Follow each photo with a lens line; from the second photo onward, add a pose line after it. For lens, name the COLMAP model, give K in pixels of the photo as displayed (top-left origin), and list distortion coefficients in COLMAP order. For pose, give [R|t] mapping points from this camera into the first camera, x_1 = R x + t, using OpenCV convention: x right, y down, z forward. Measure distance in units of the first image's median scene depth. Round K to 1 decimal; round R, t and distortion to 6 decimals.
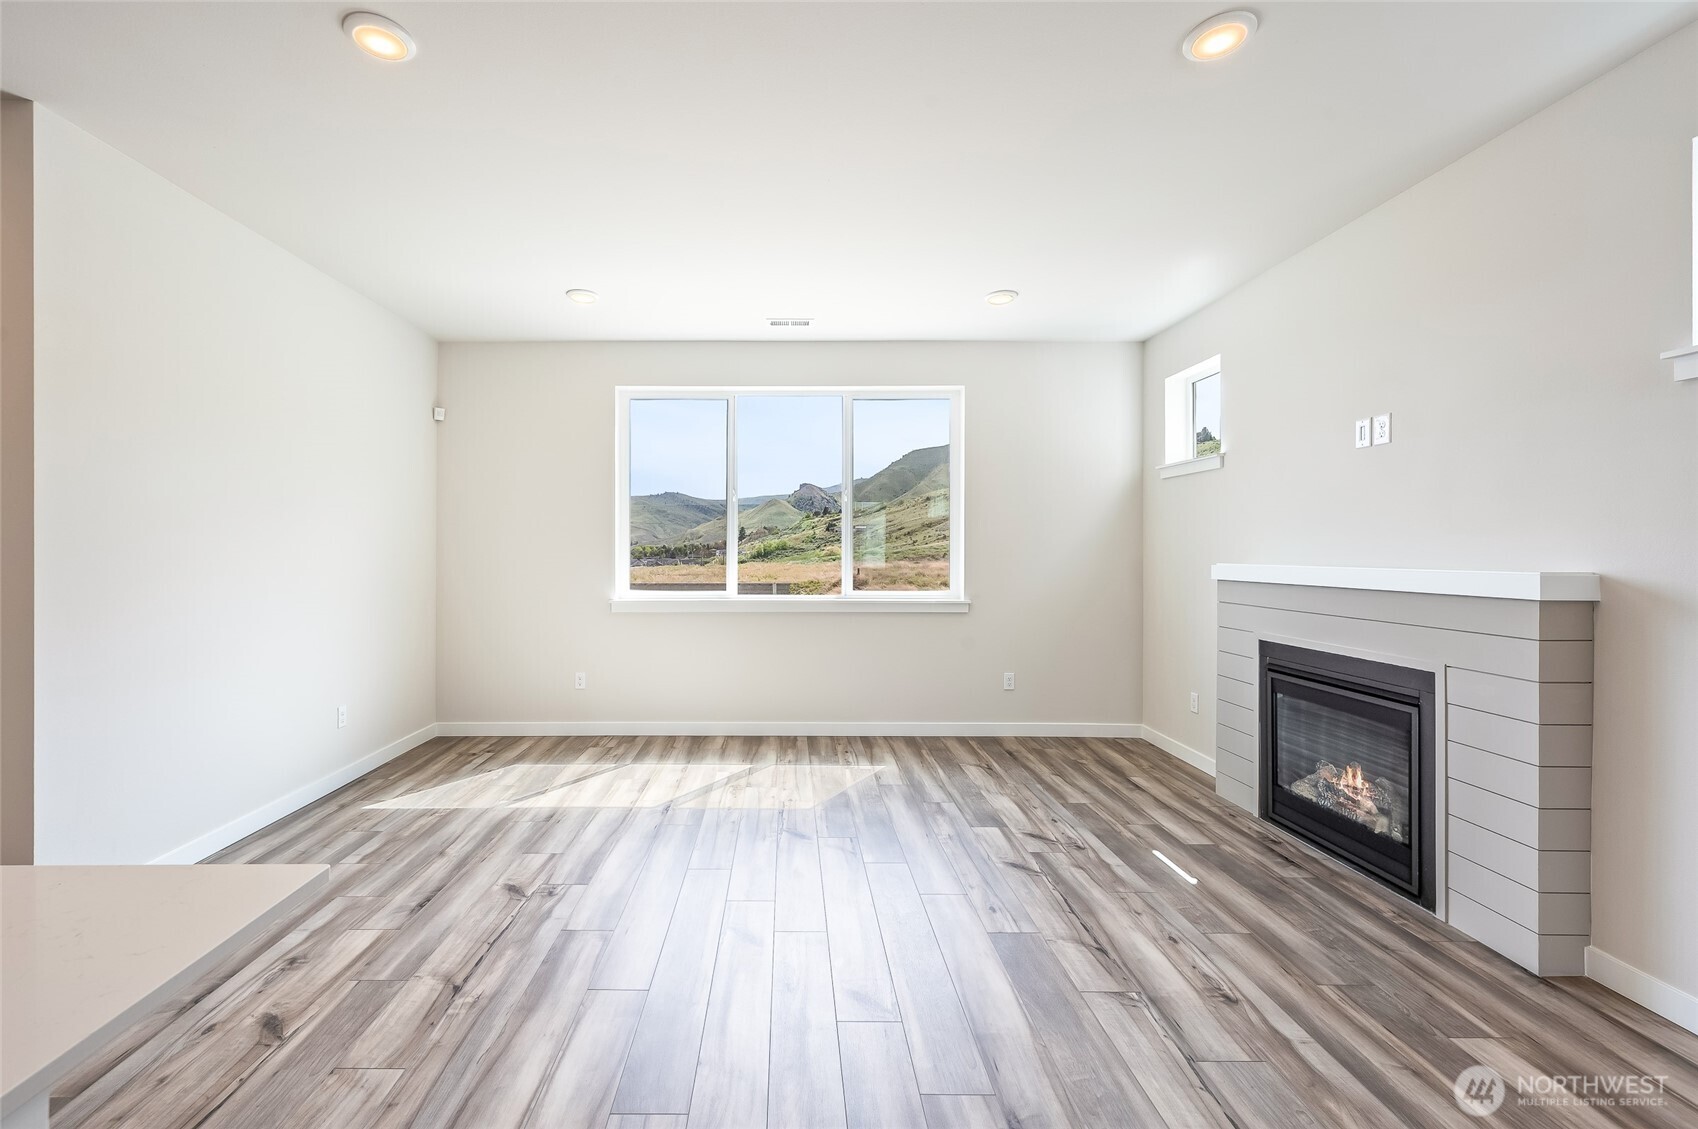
lens RADIAL K [[680.1, 0, 787.7], [0, 680.1, 564.7], [0, 0, 1]] dist [0.001109, 0.000403]
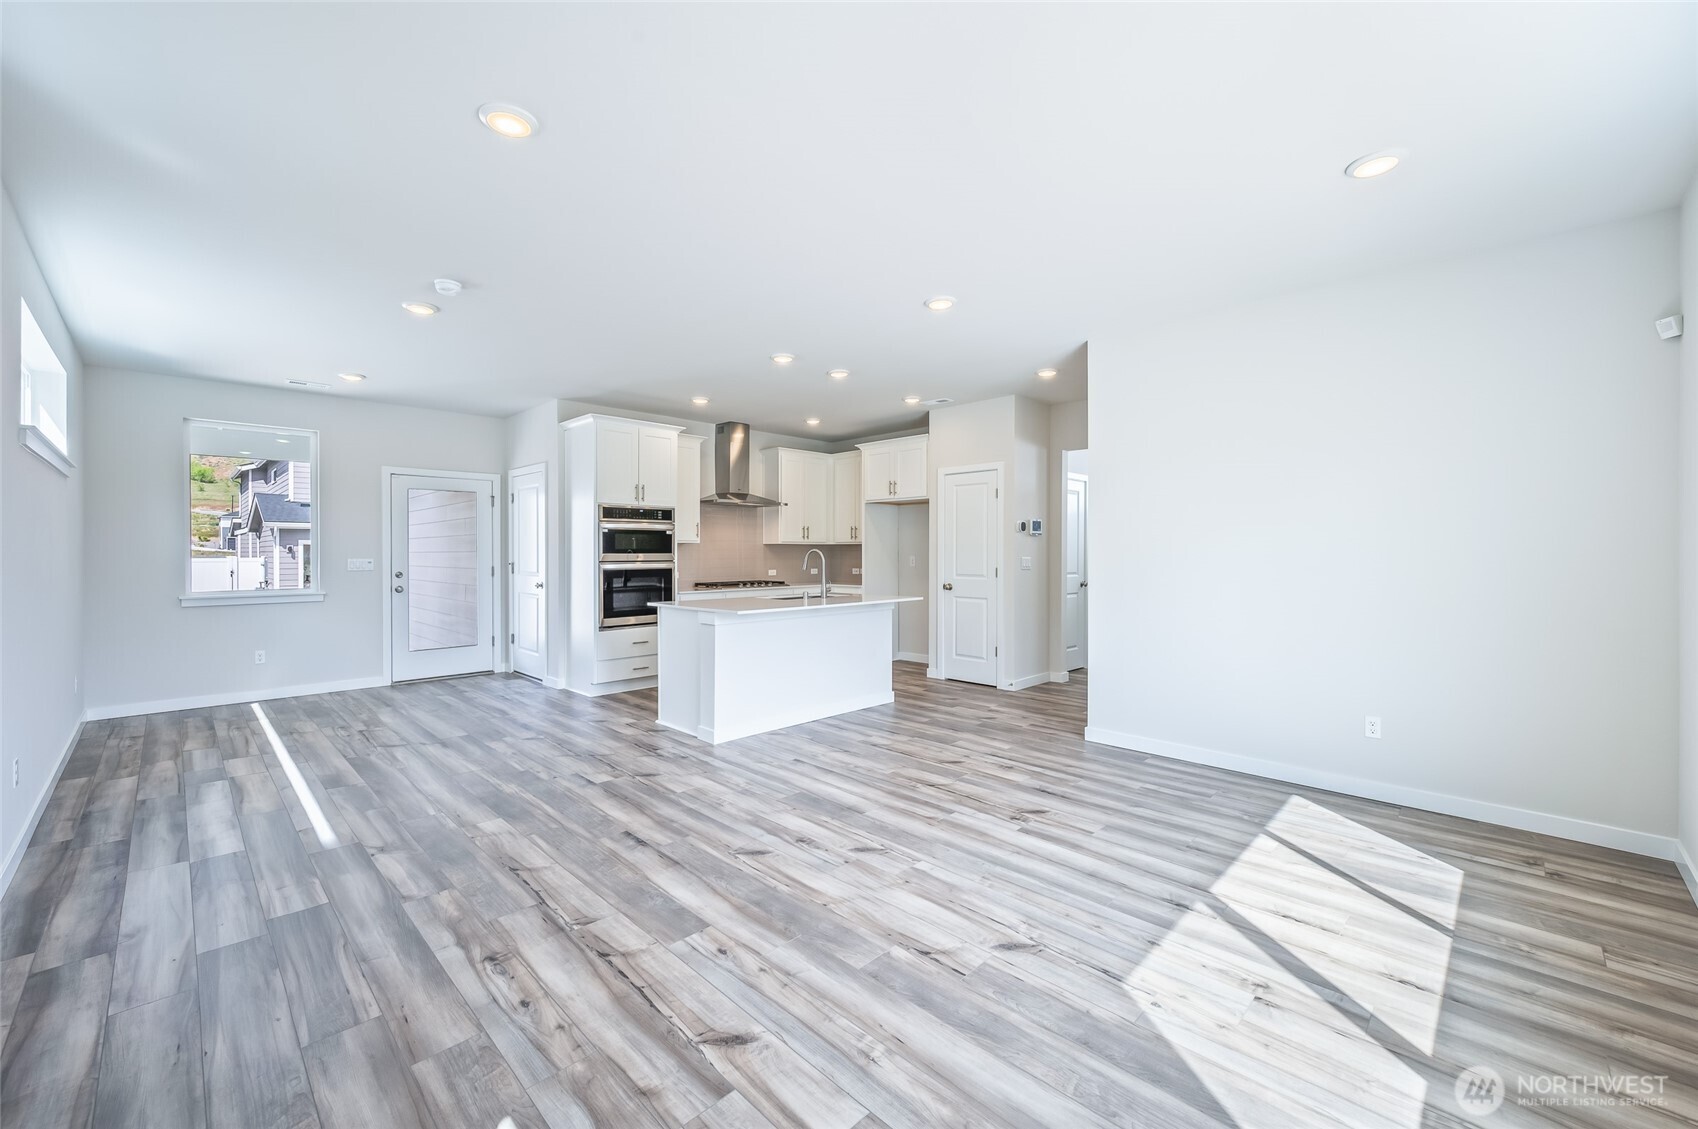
lens RADIAL K [[680.1, 0, 849.4], [0, 680.1, 554.6], [0, 0, 1]] dist [0.001109, 0.000403]
pose [[-0.702296, 0.003302, -0.711877, 0.627148], [-0.012937, 0.999765, 0.017400, -0.028544], [0.711767, 0.021430, -0.702088, 1.328162]]
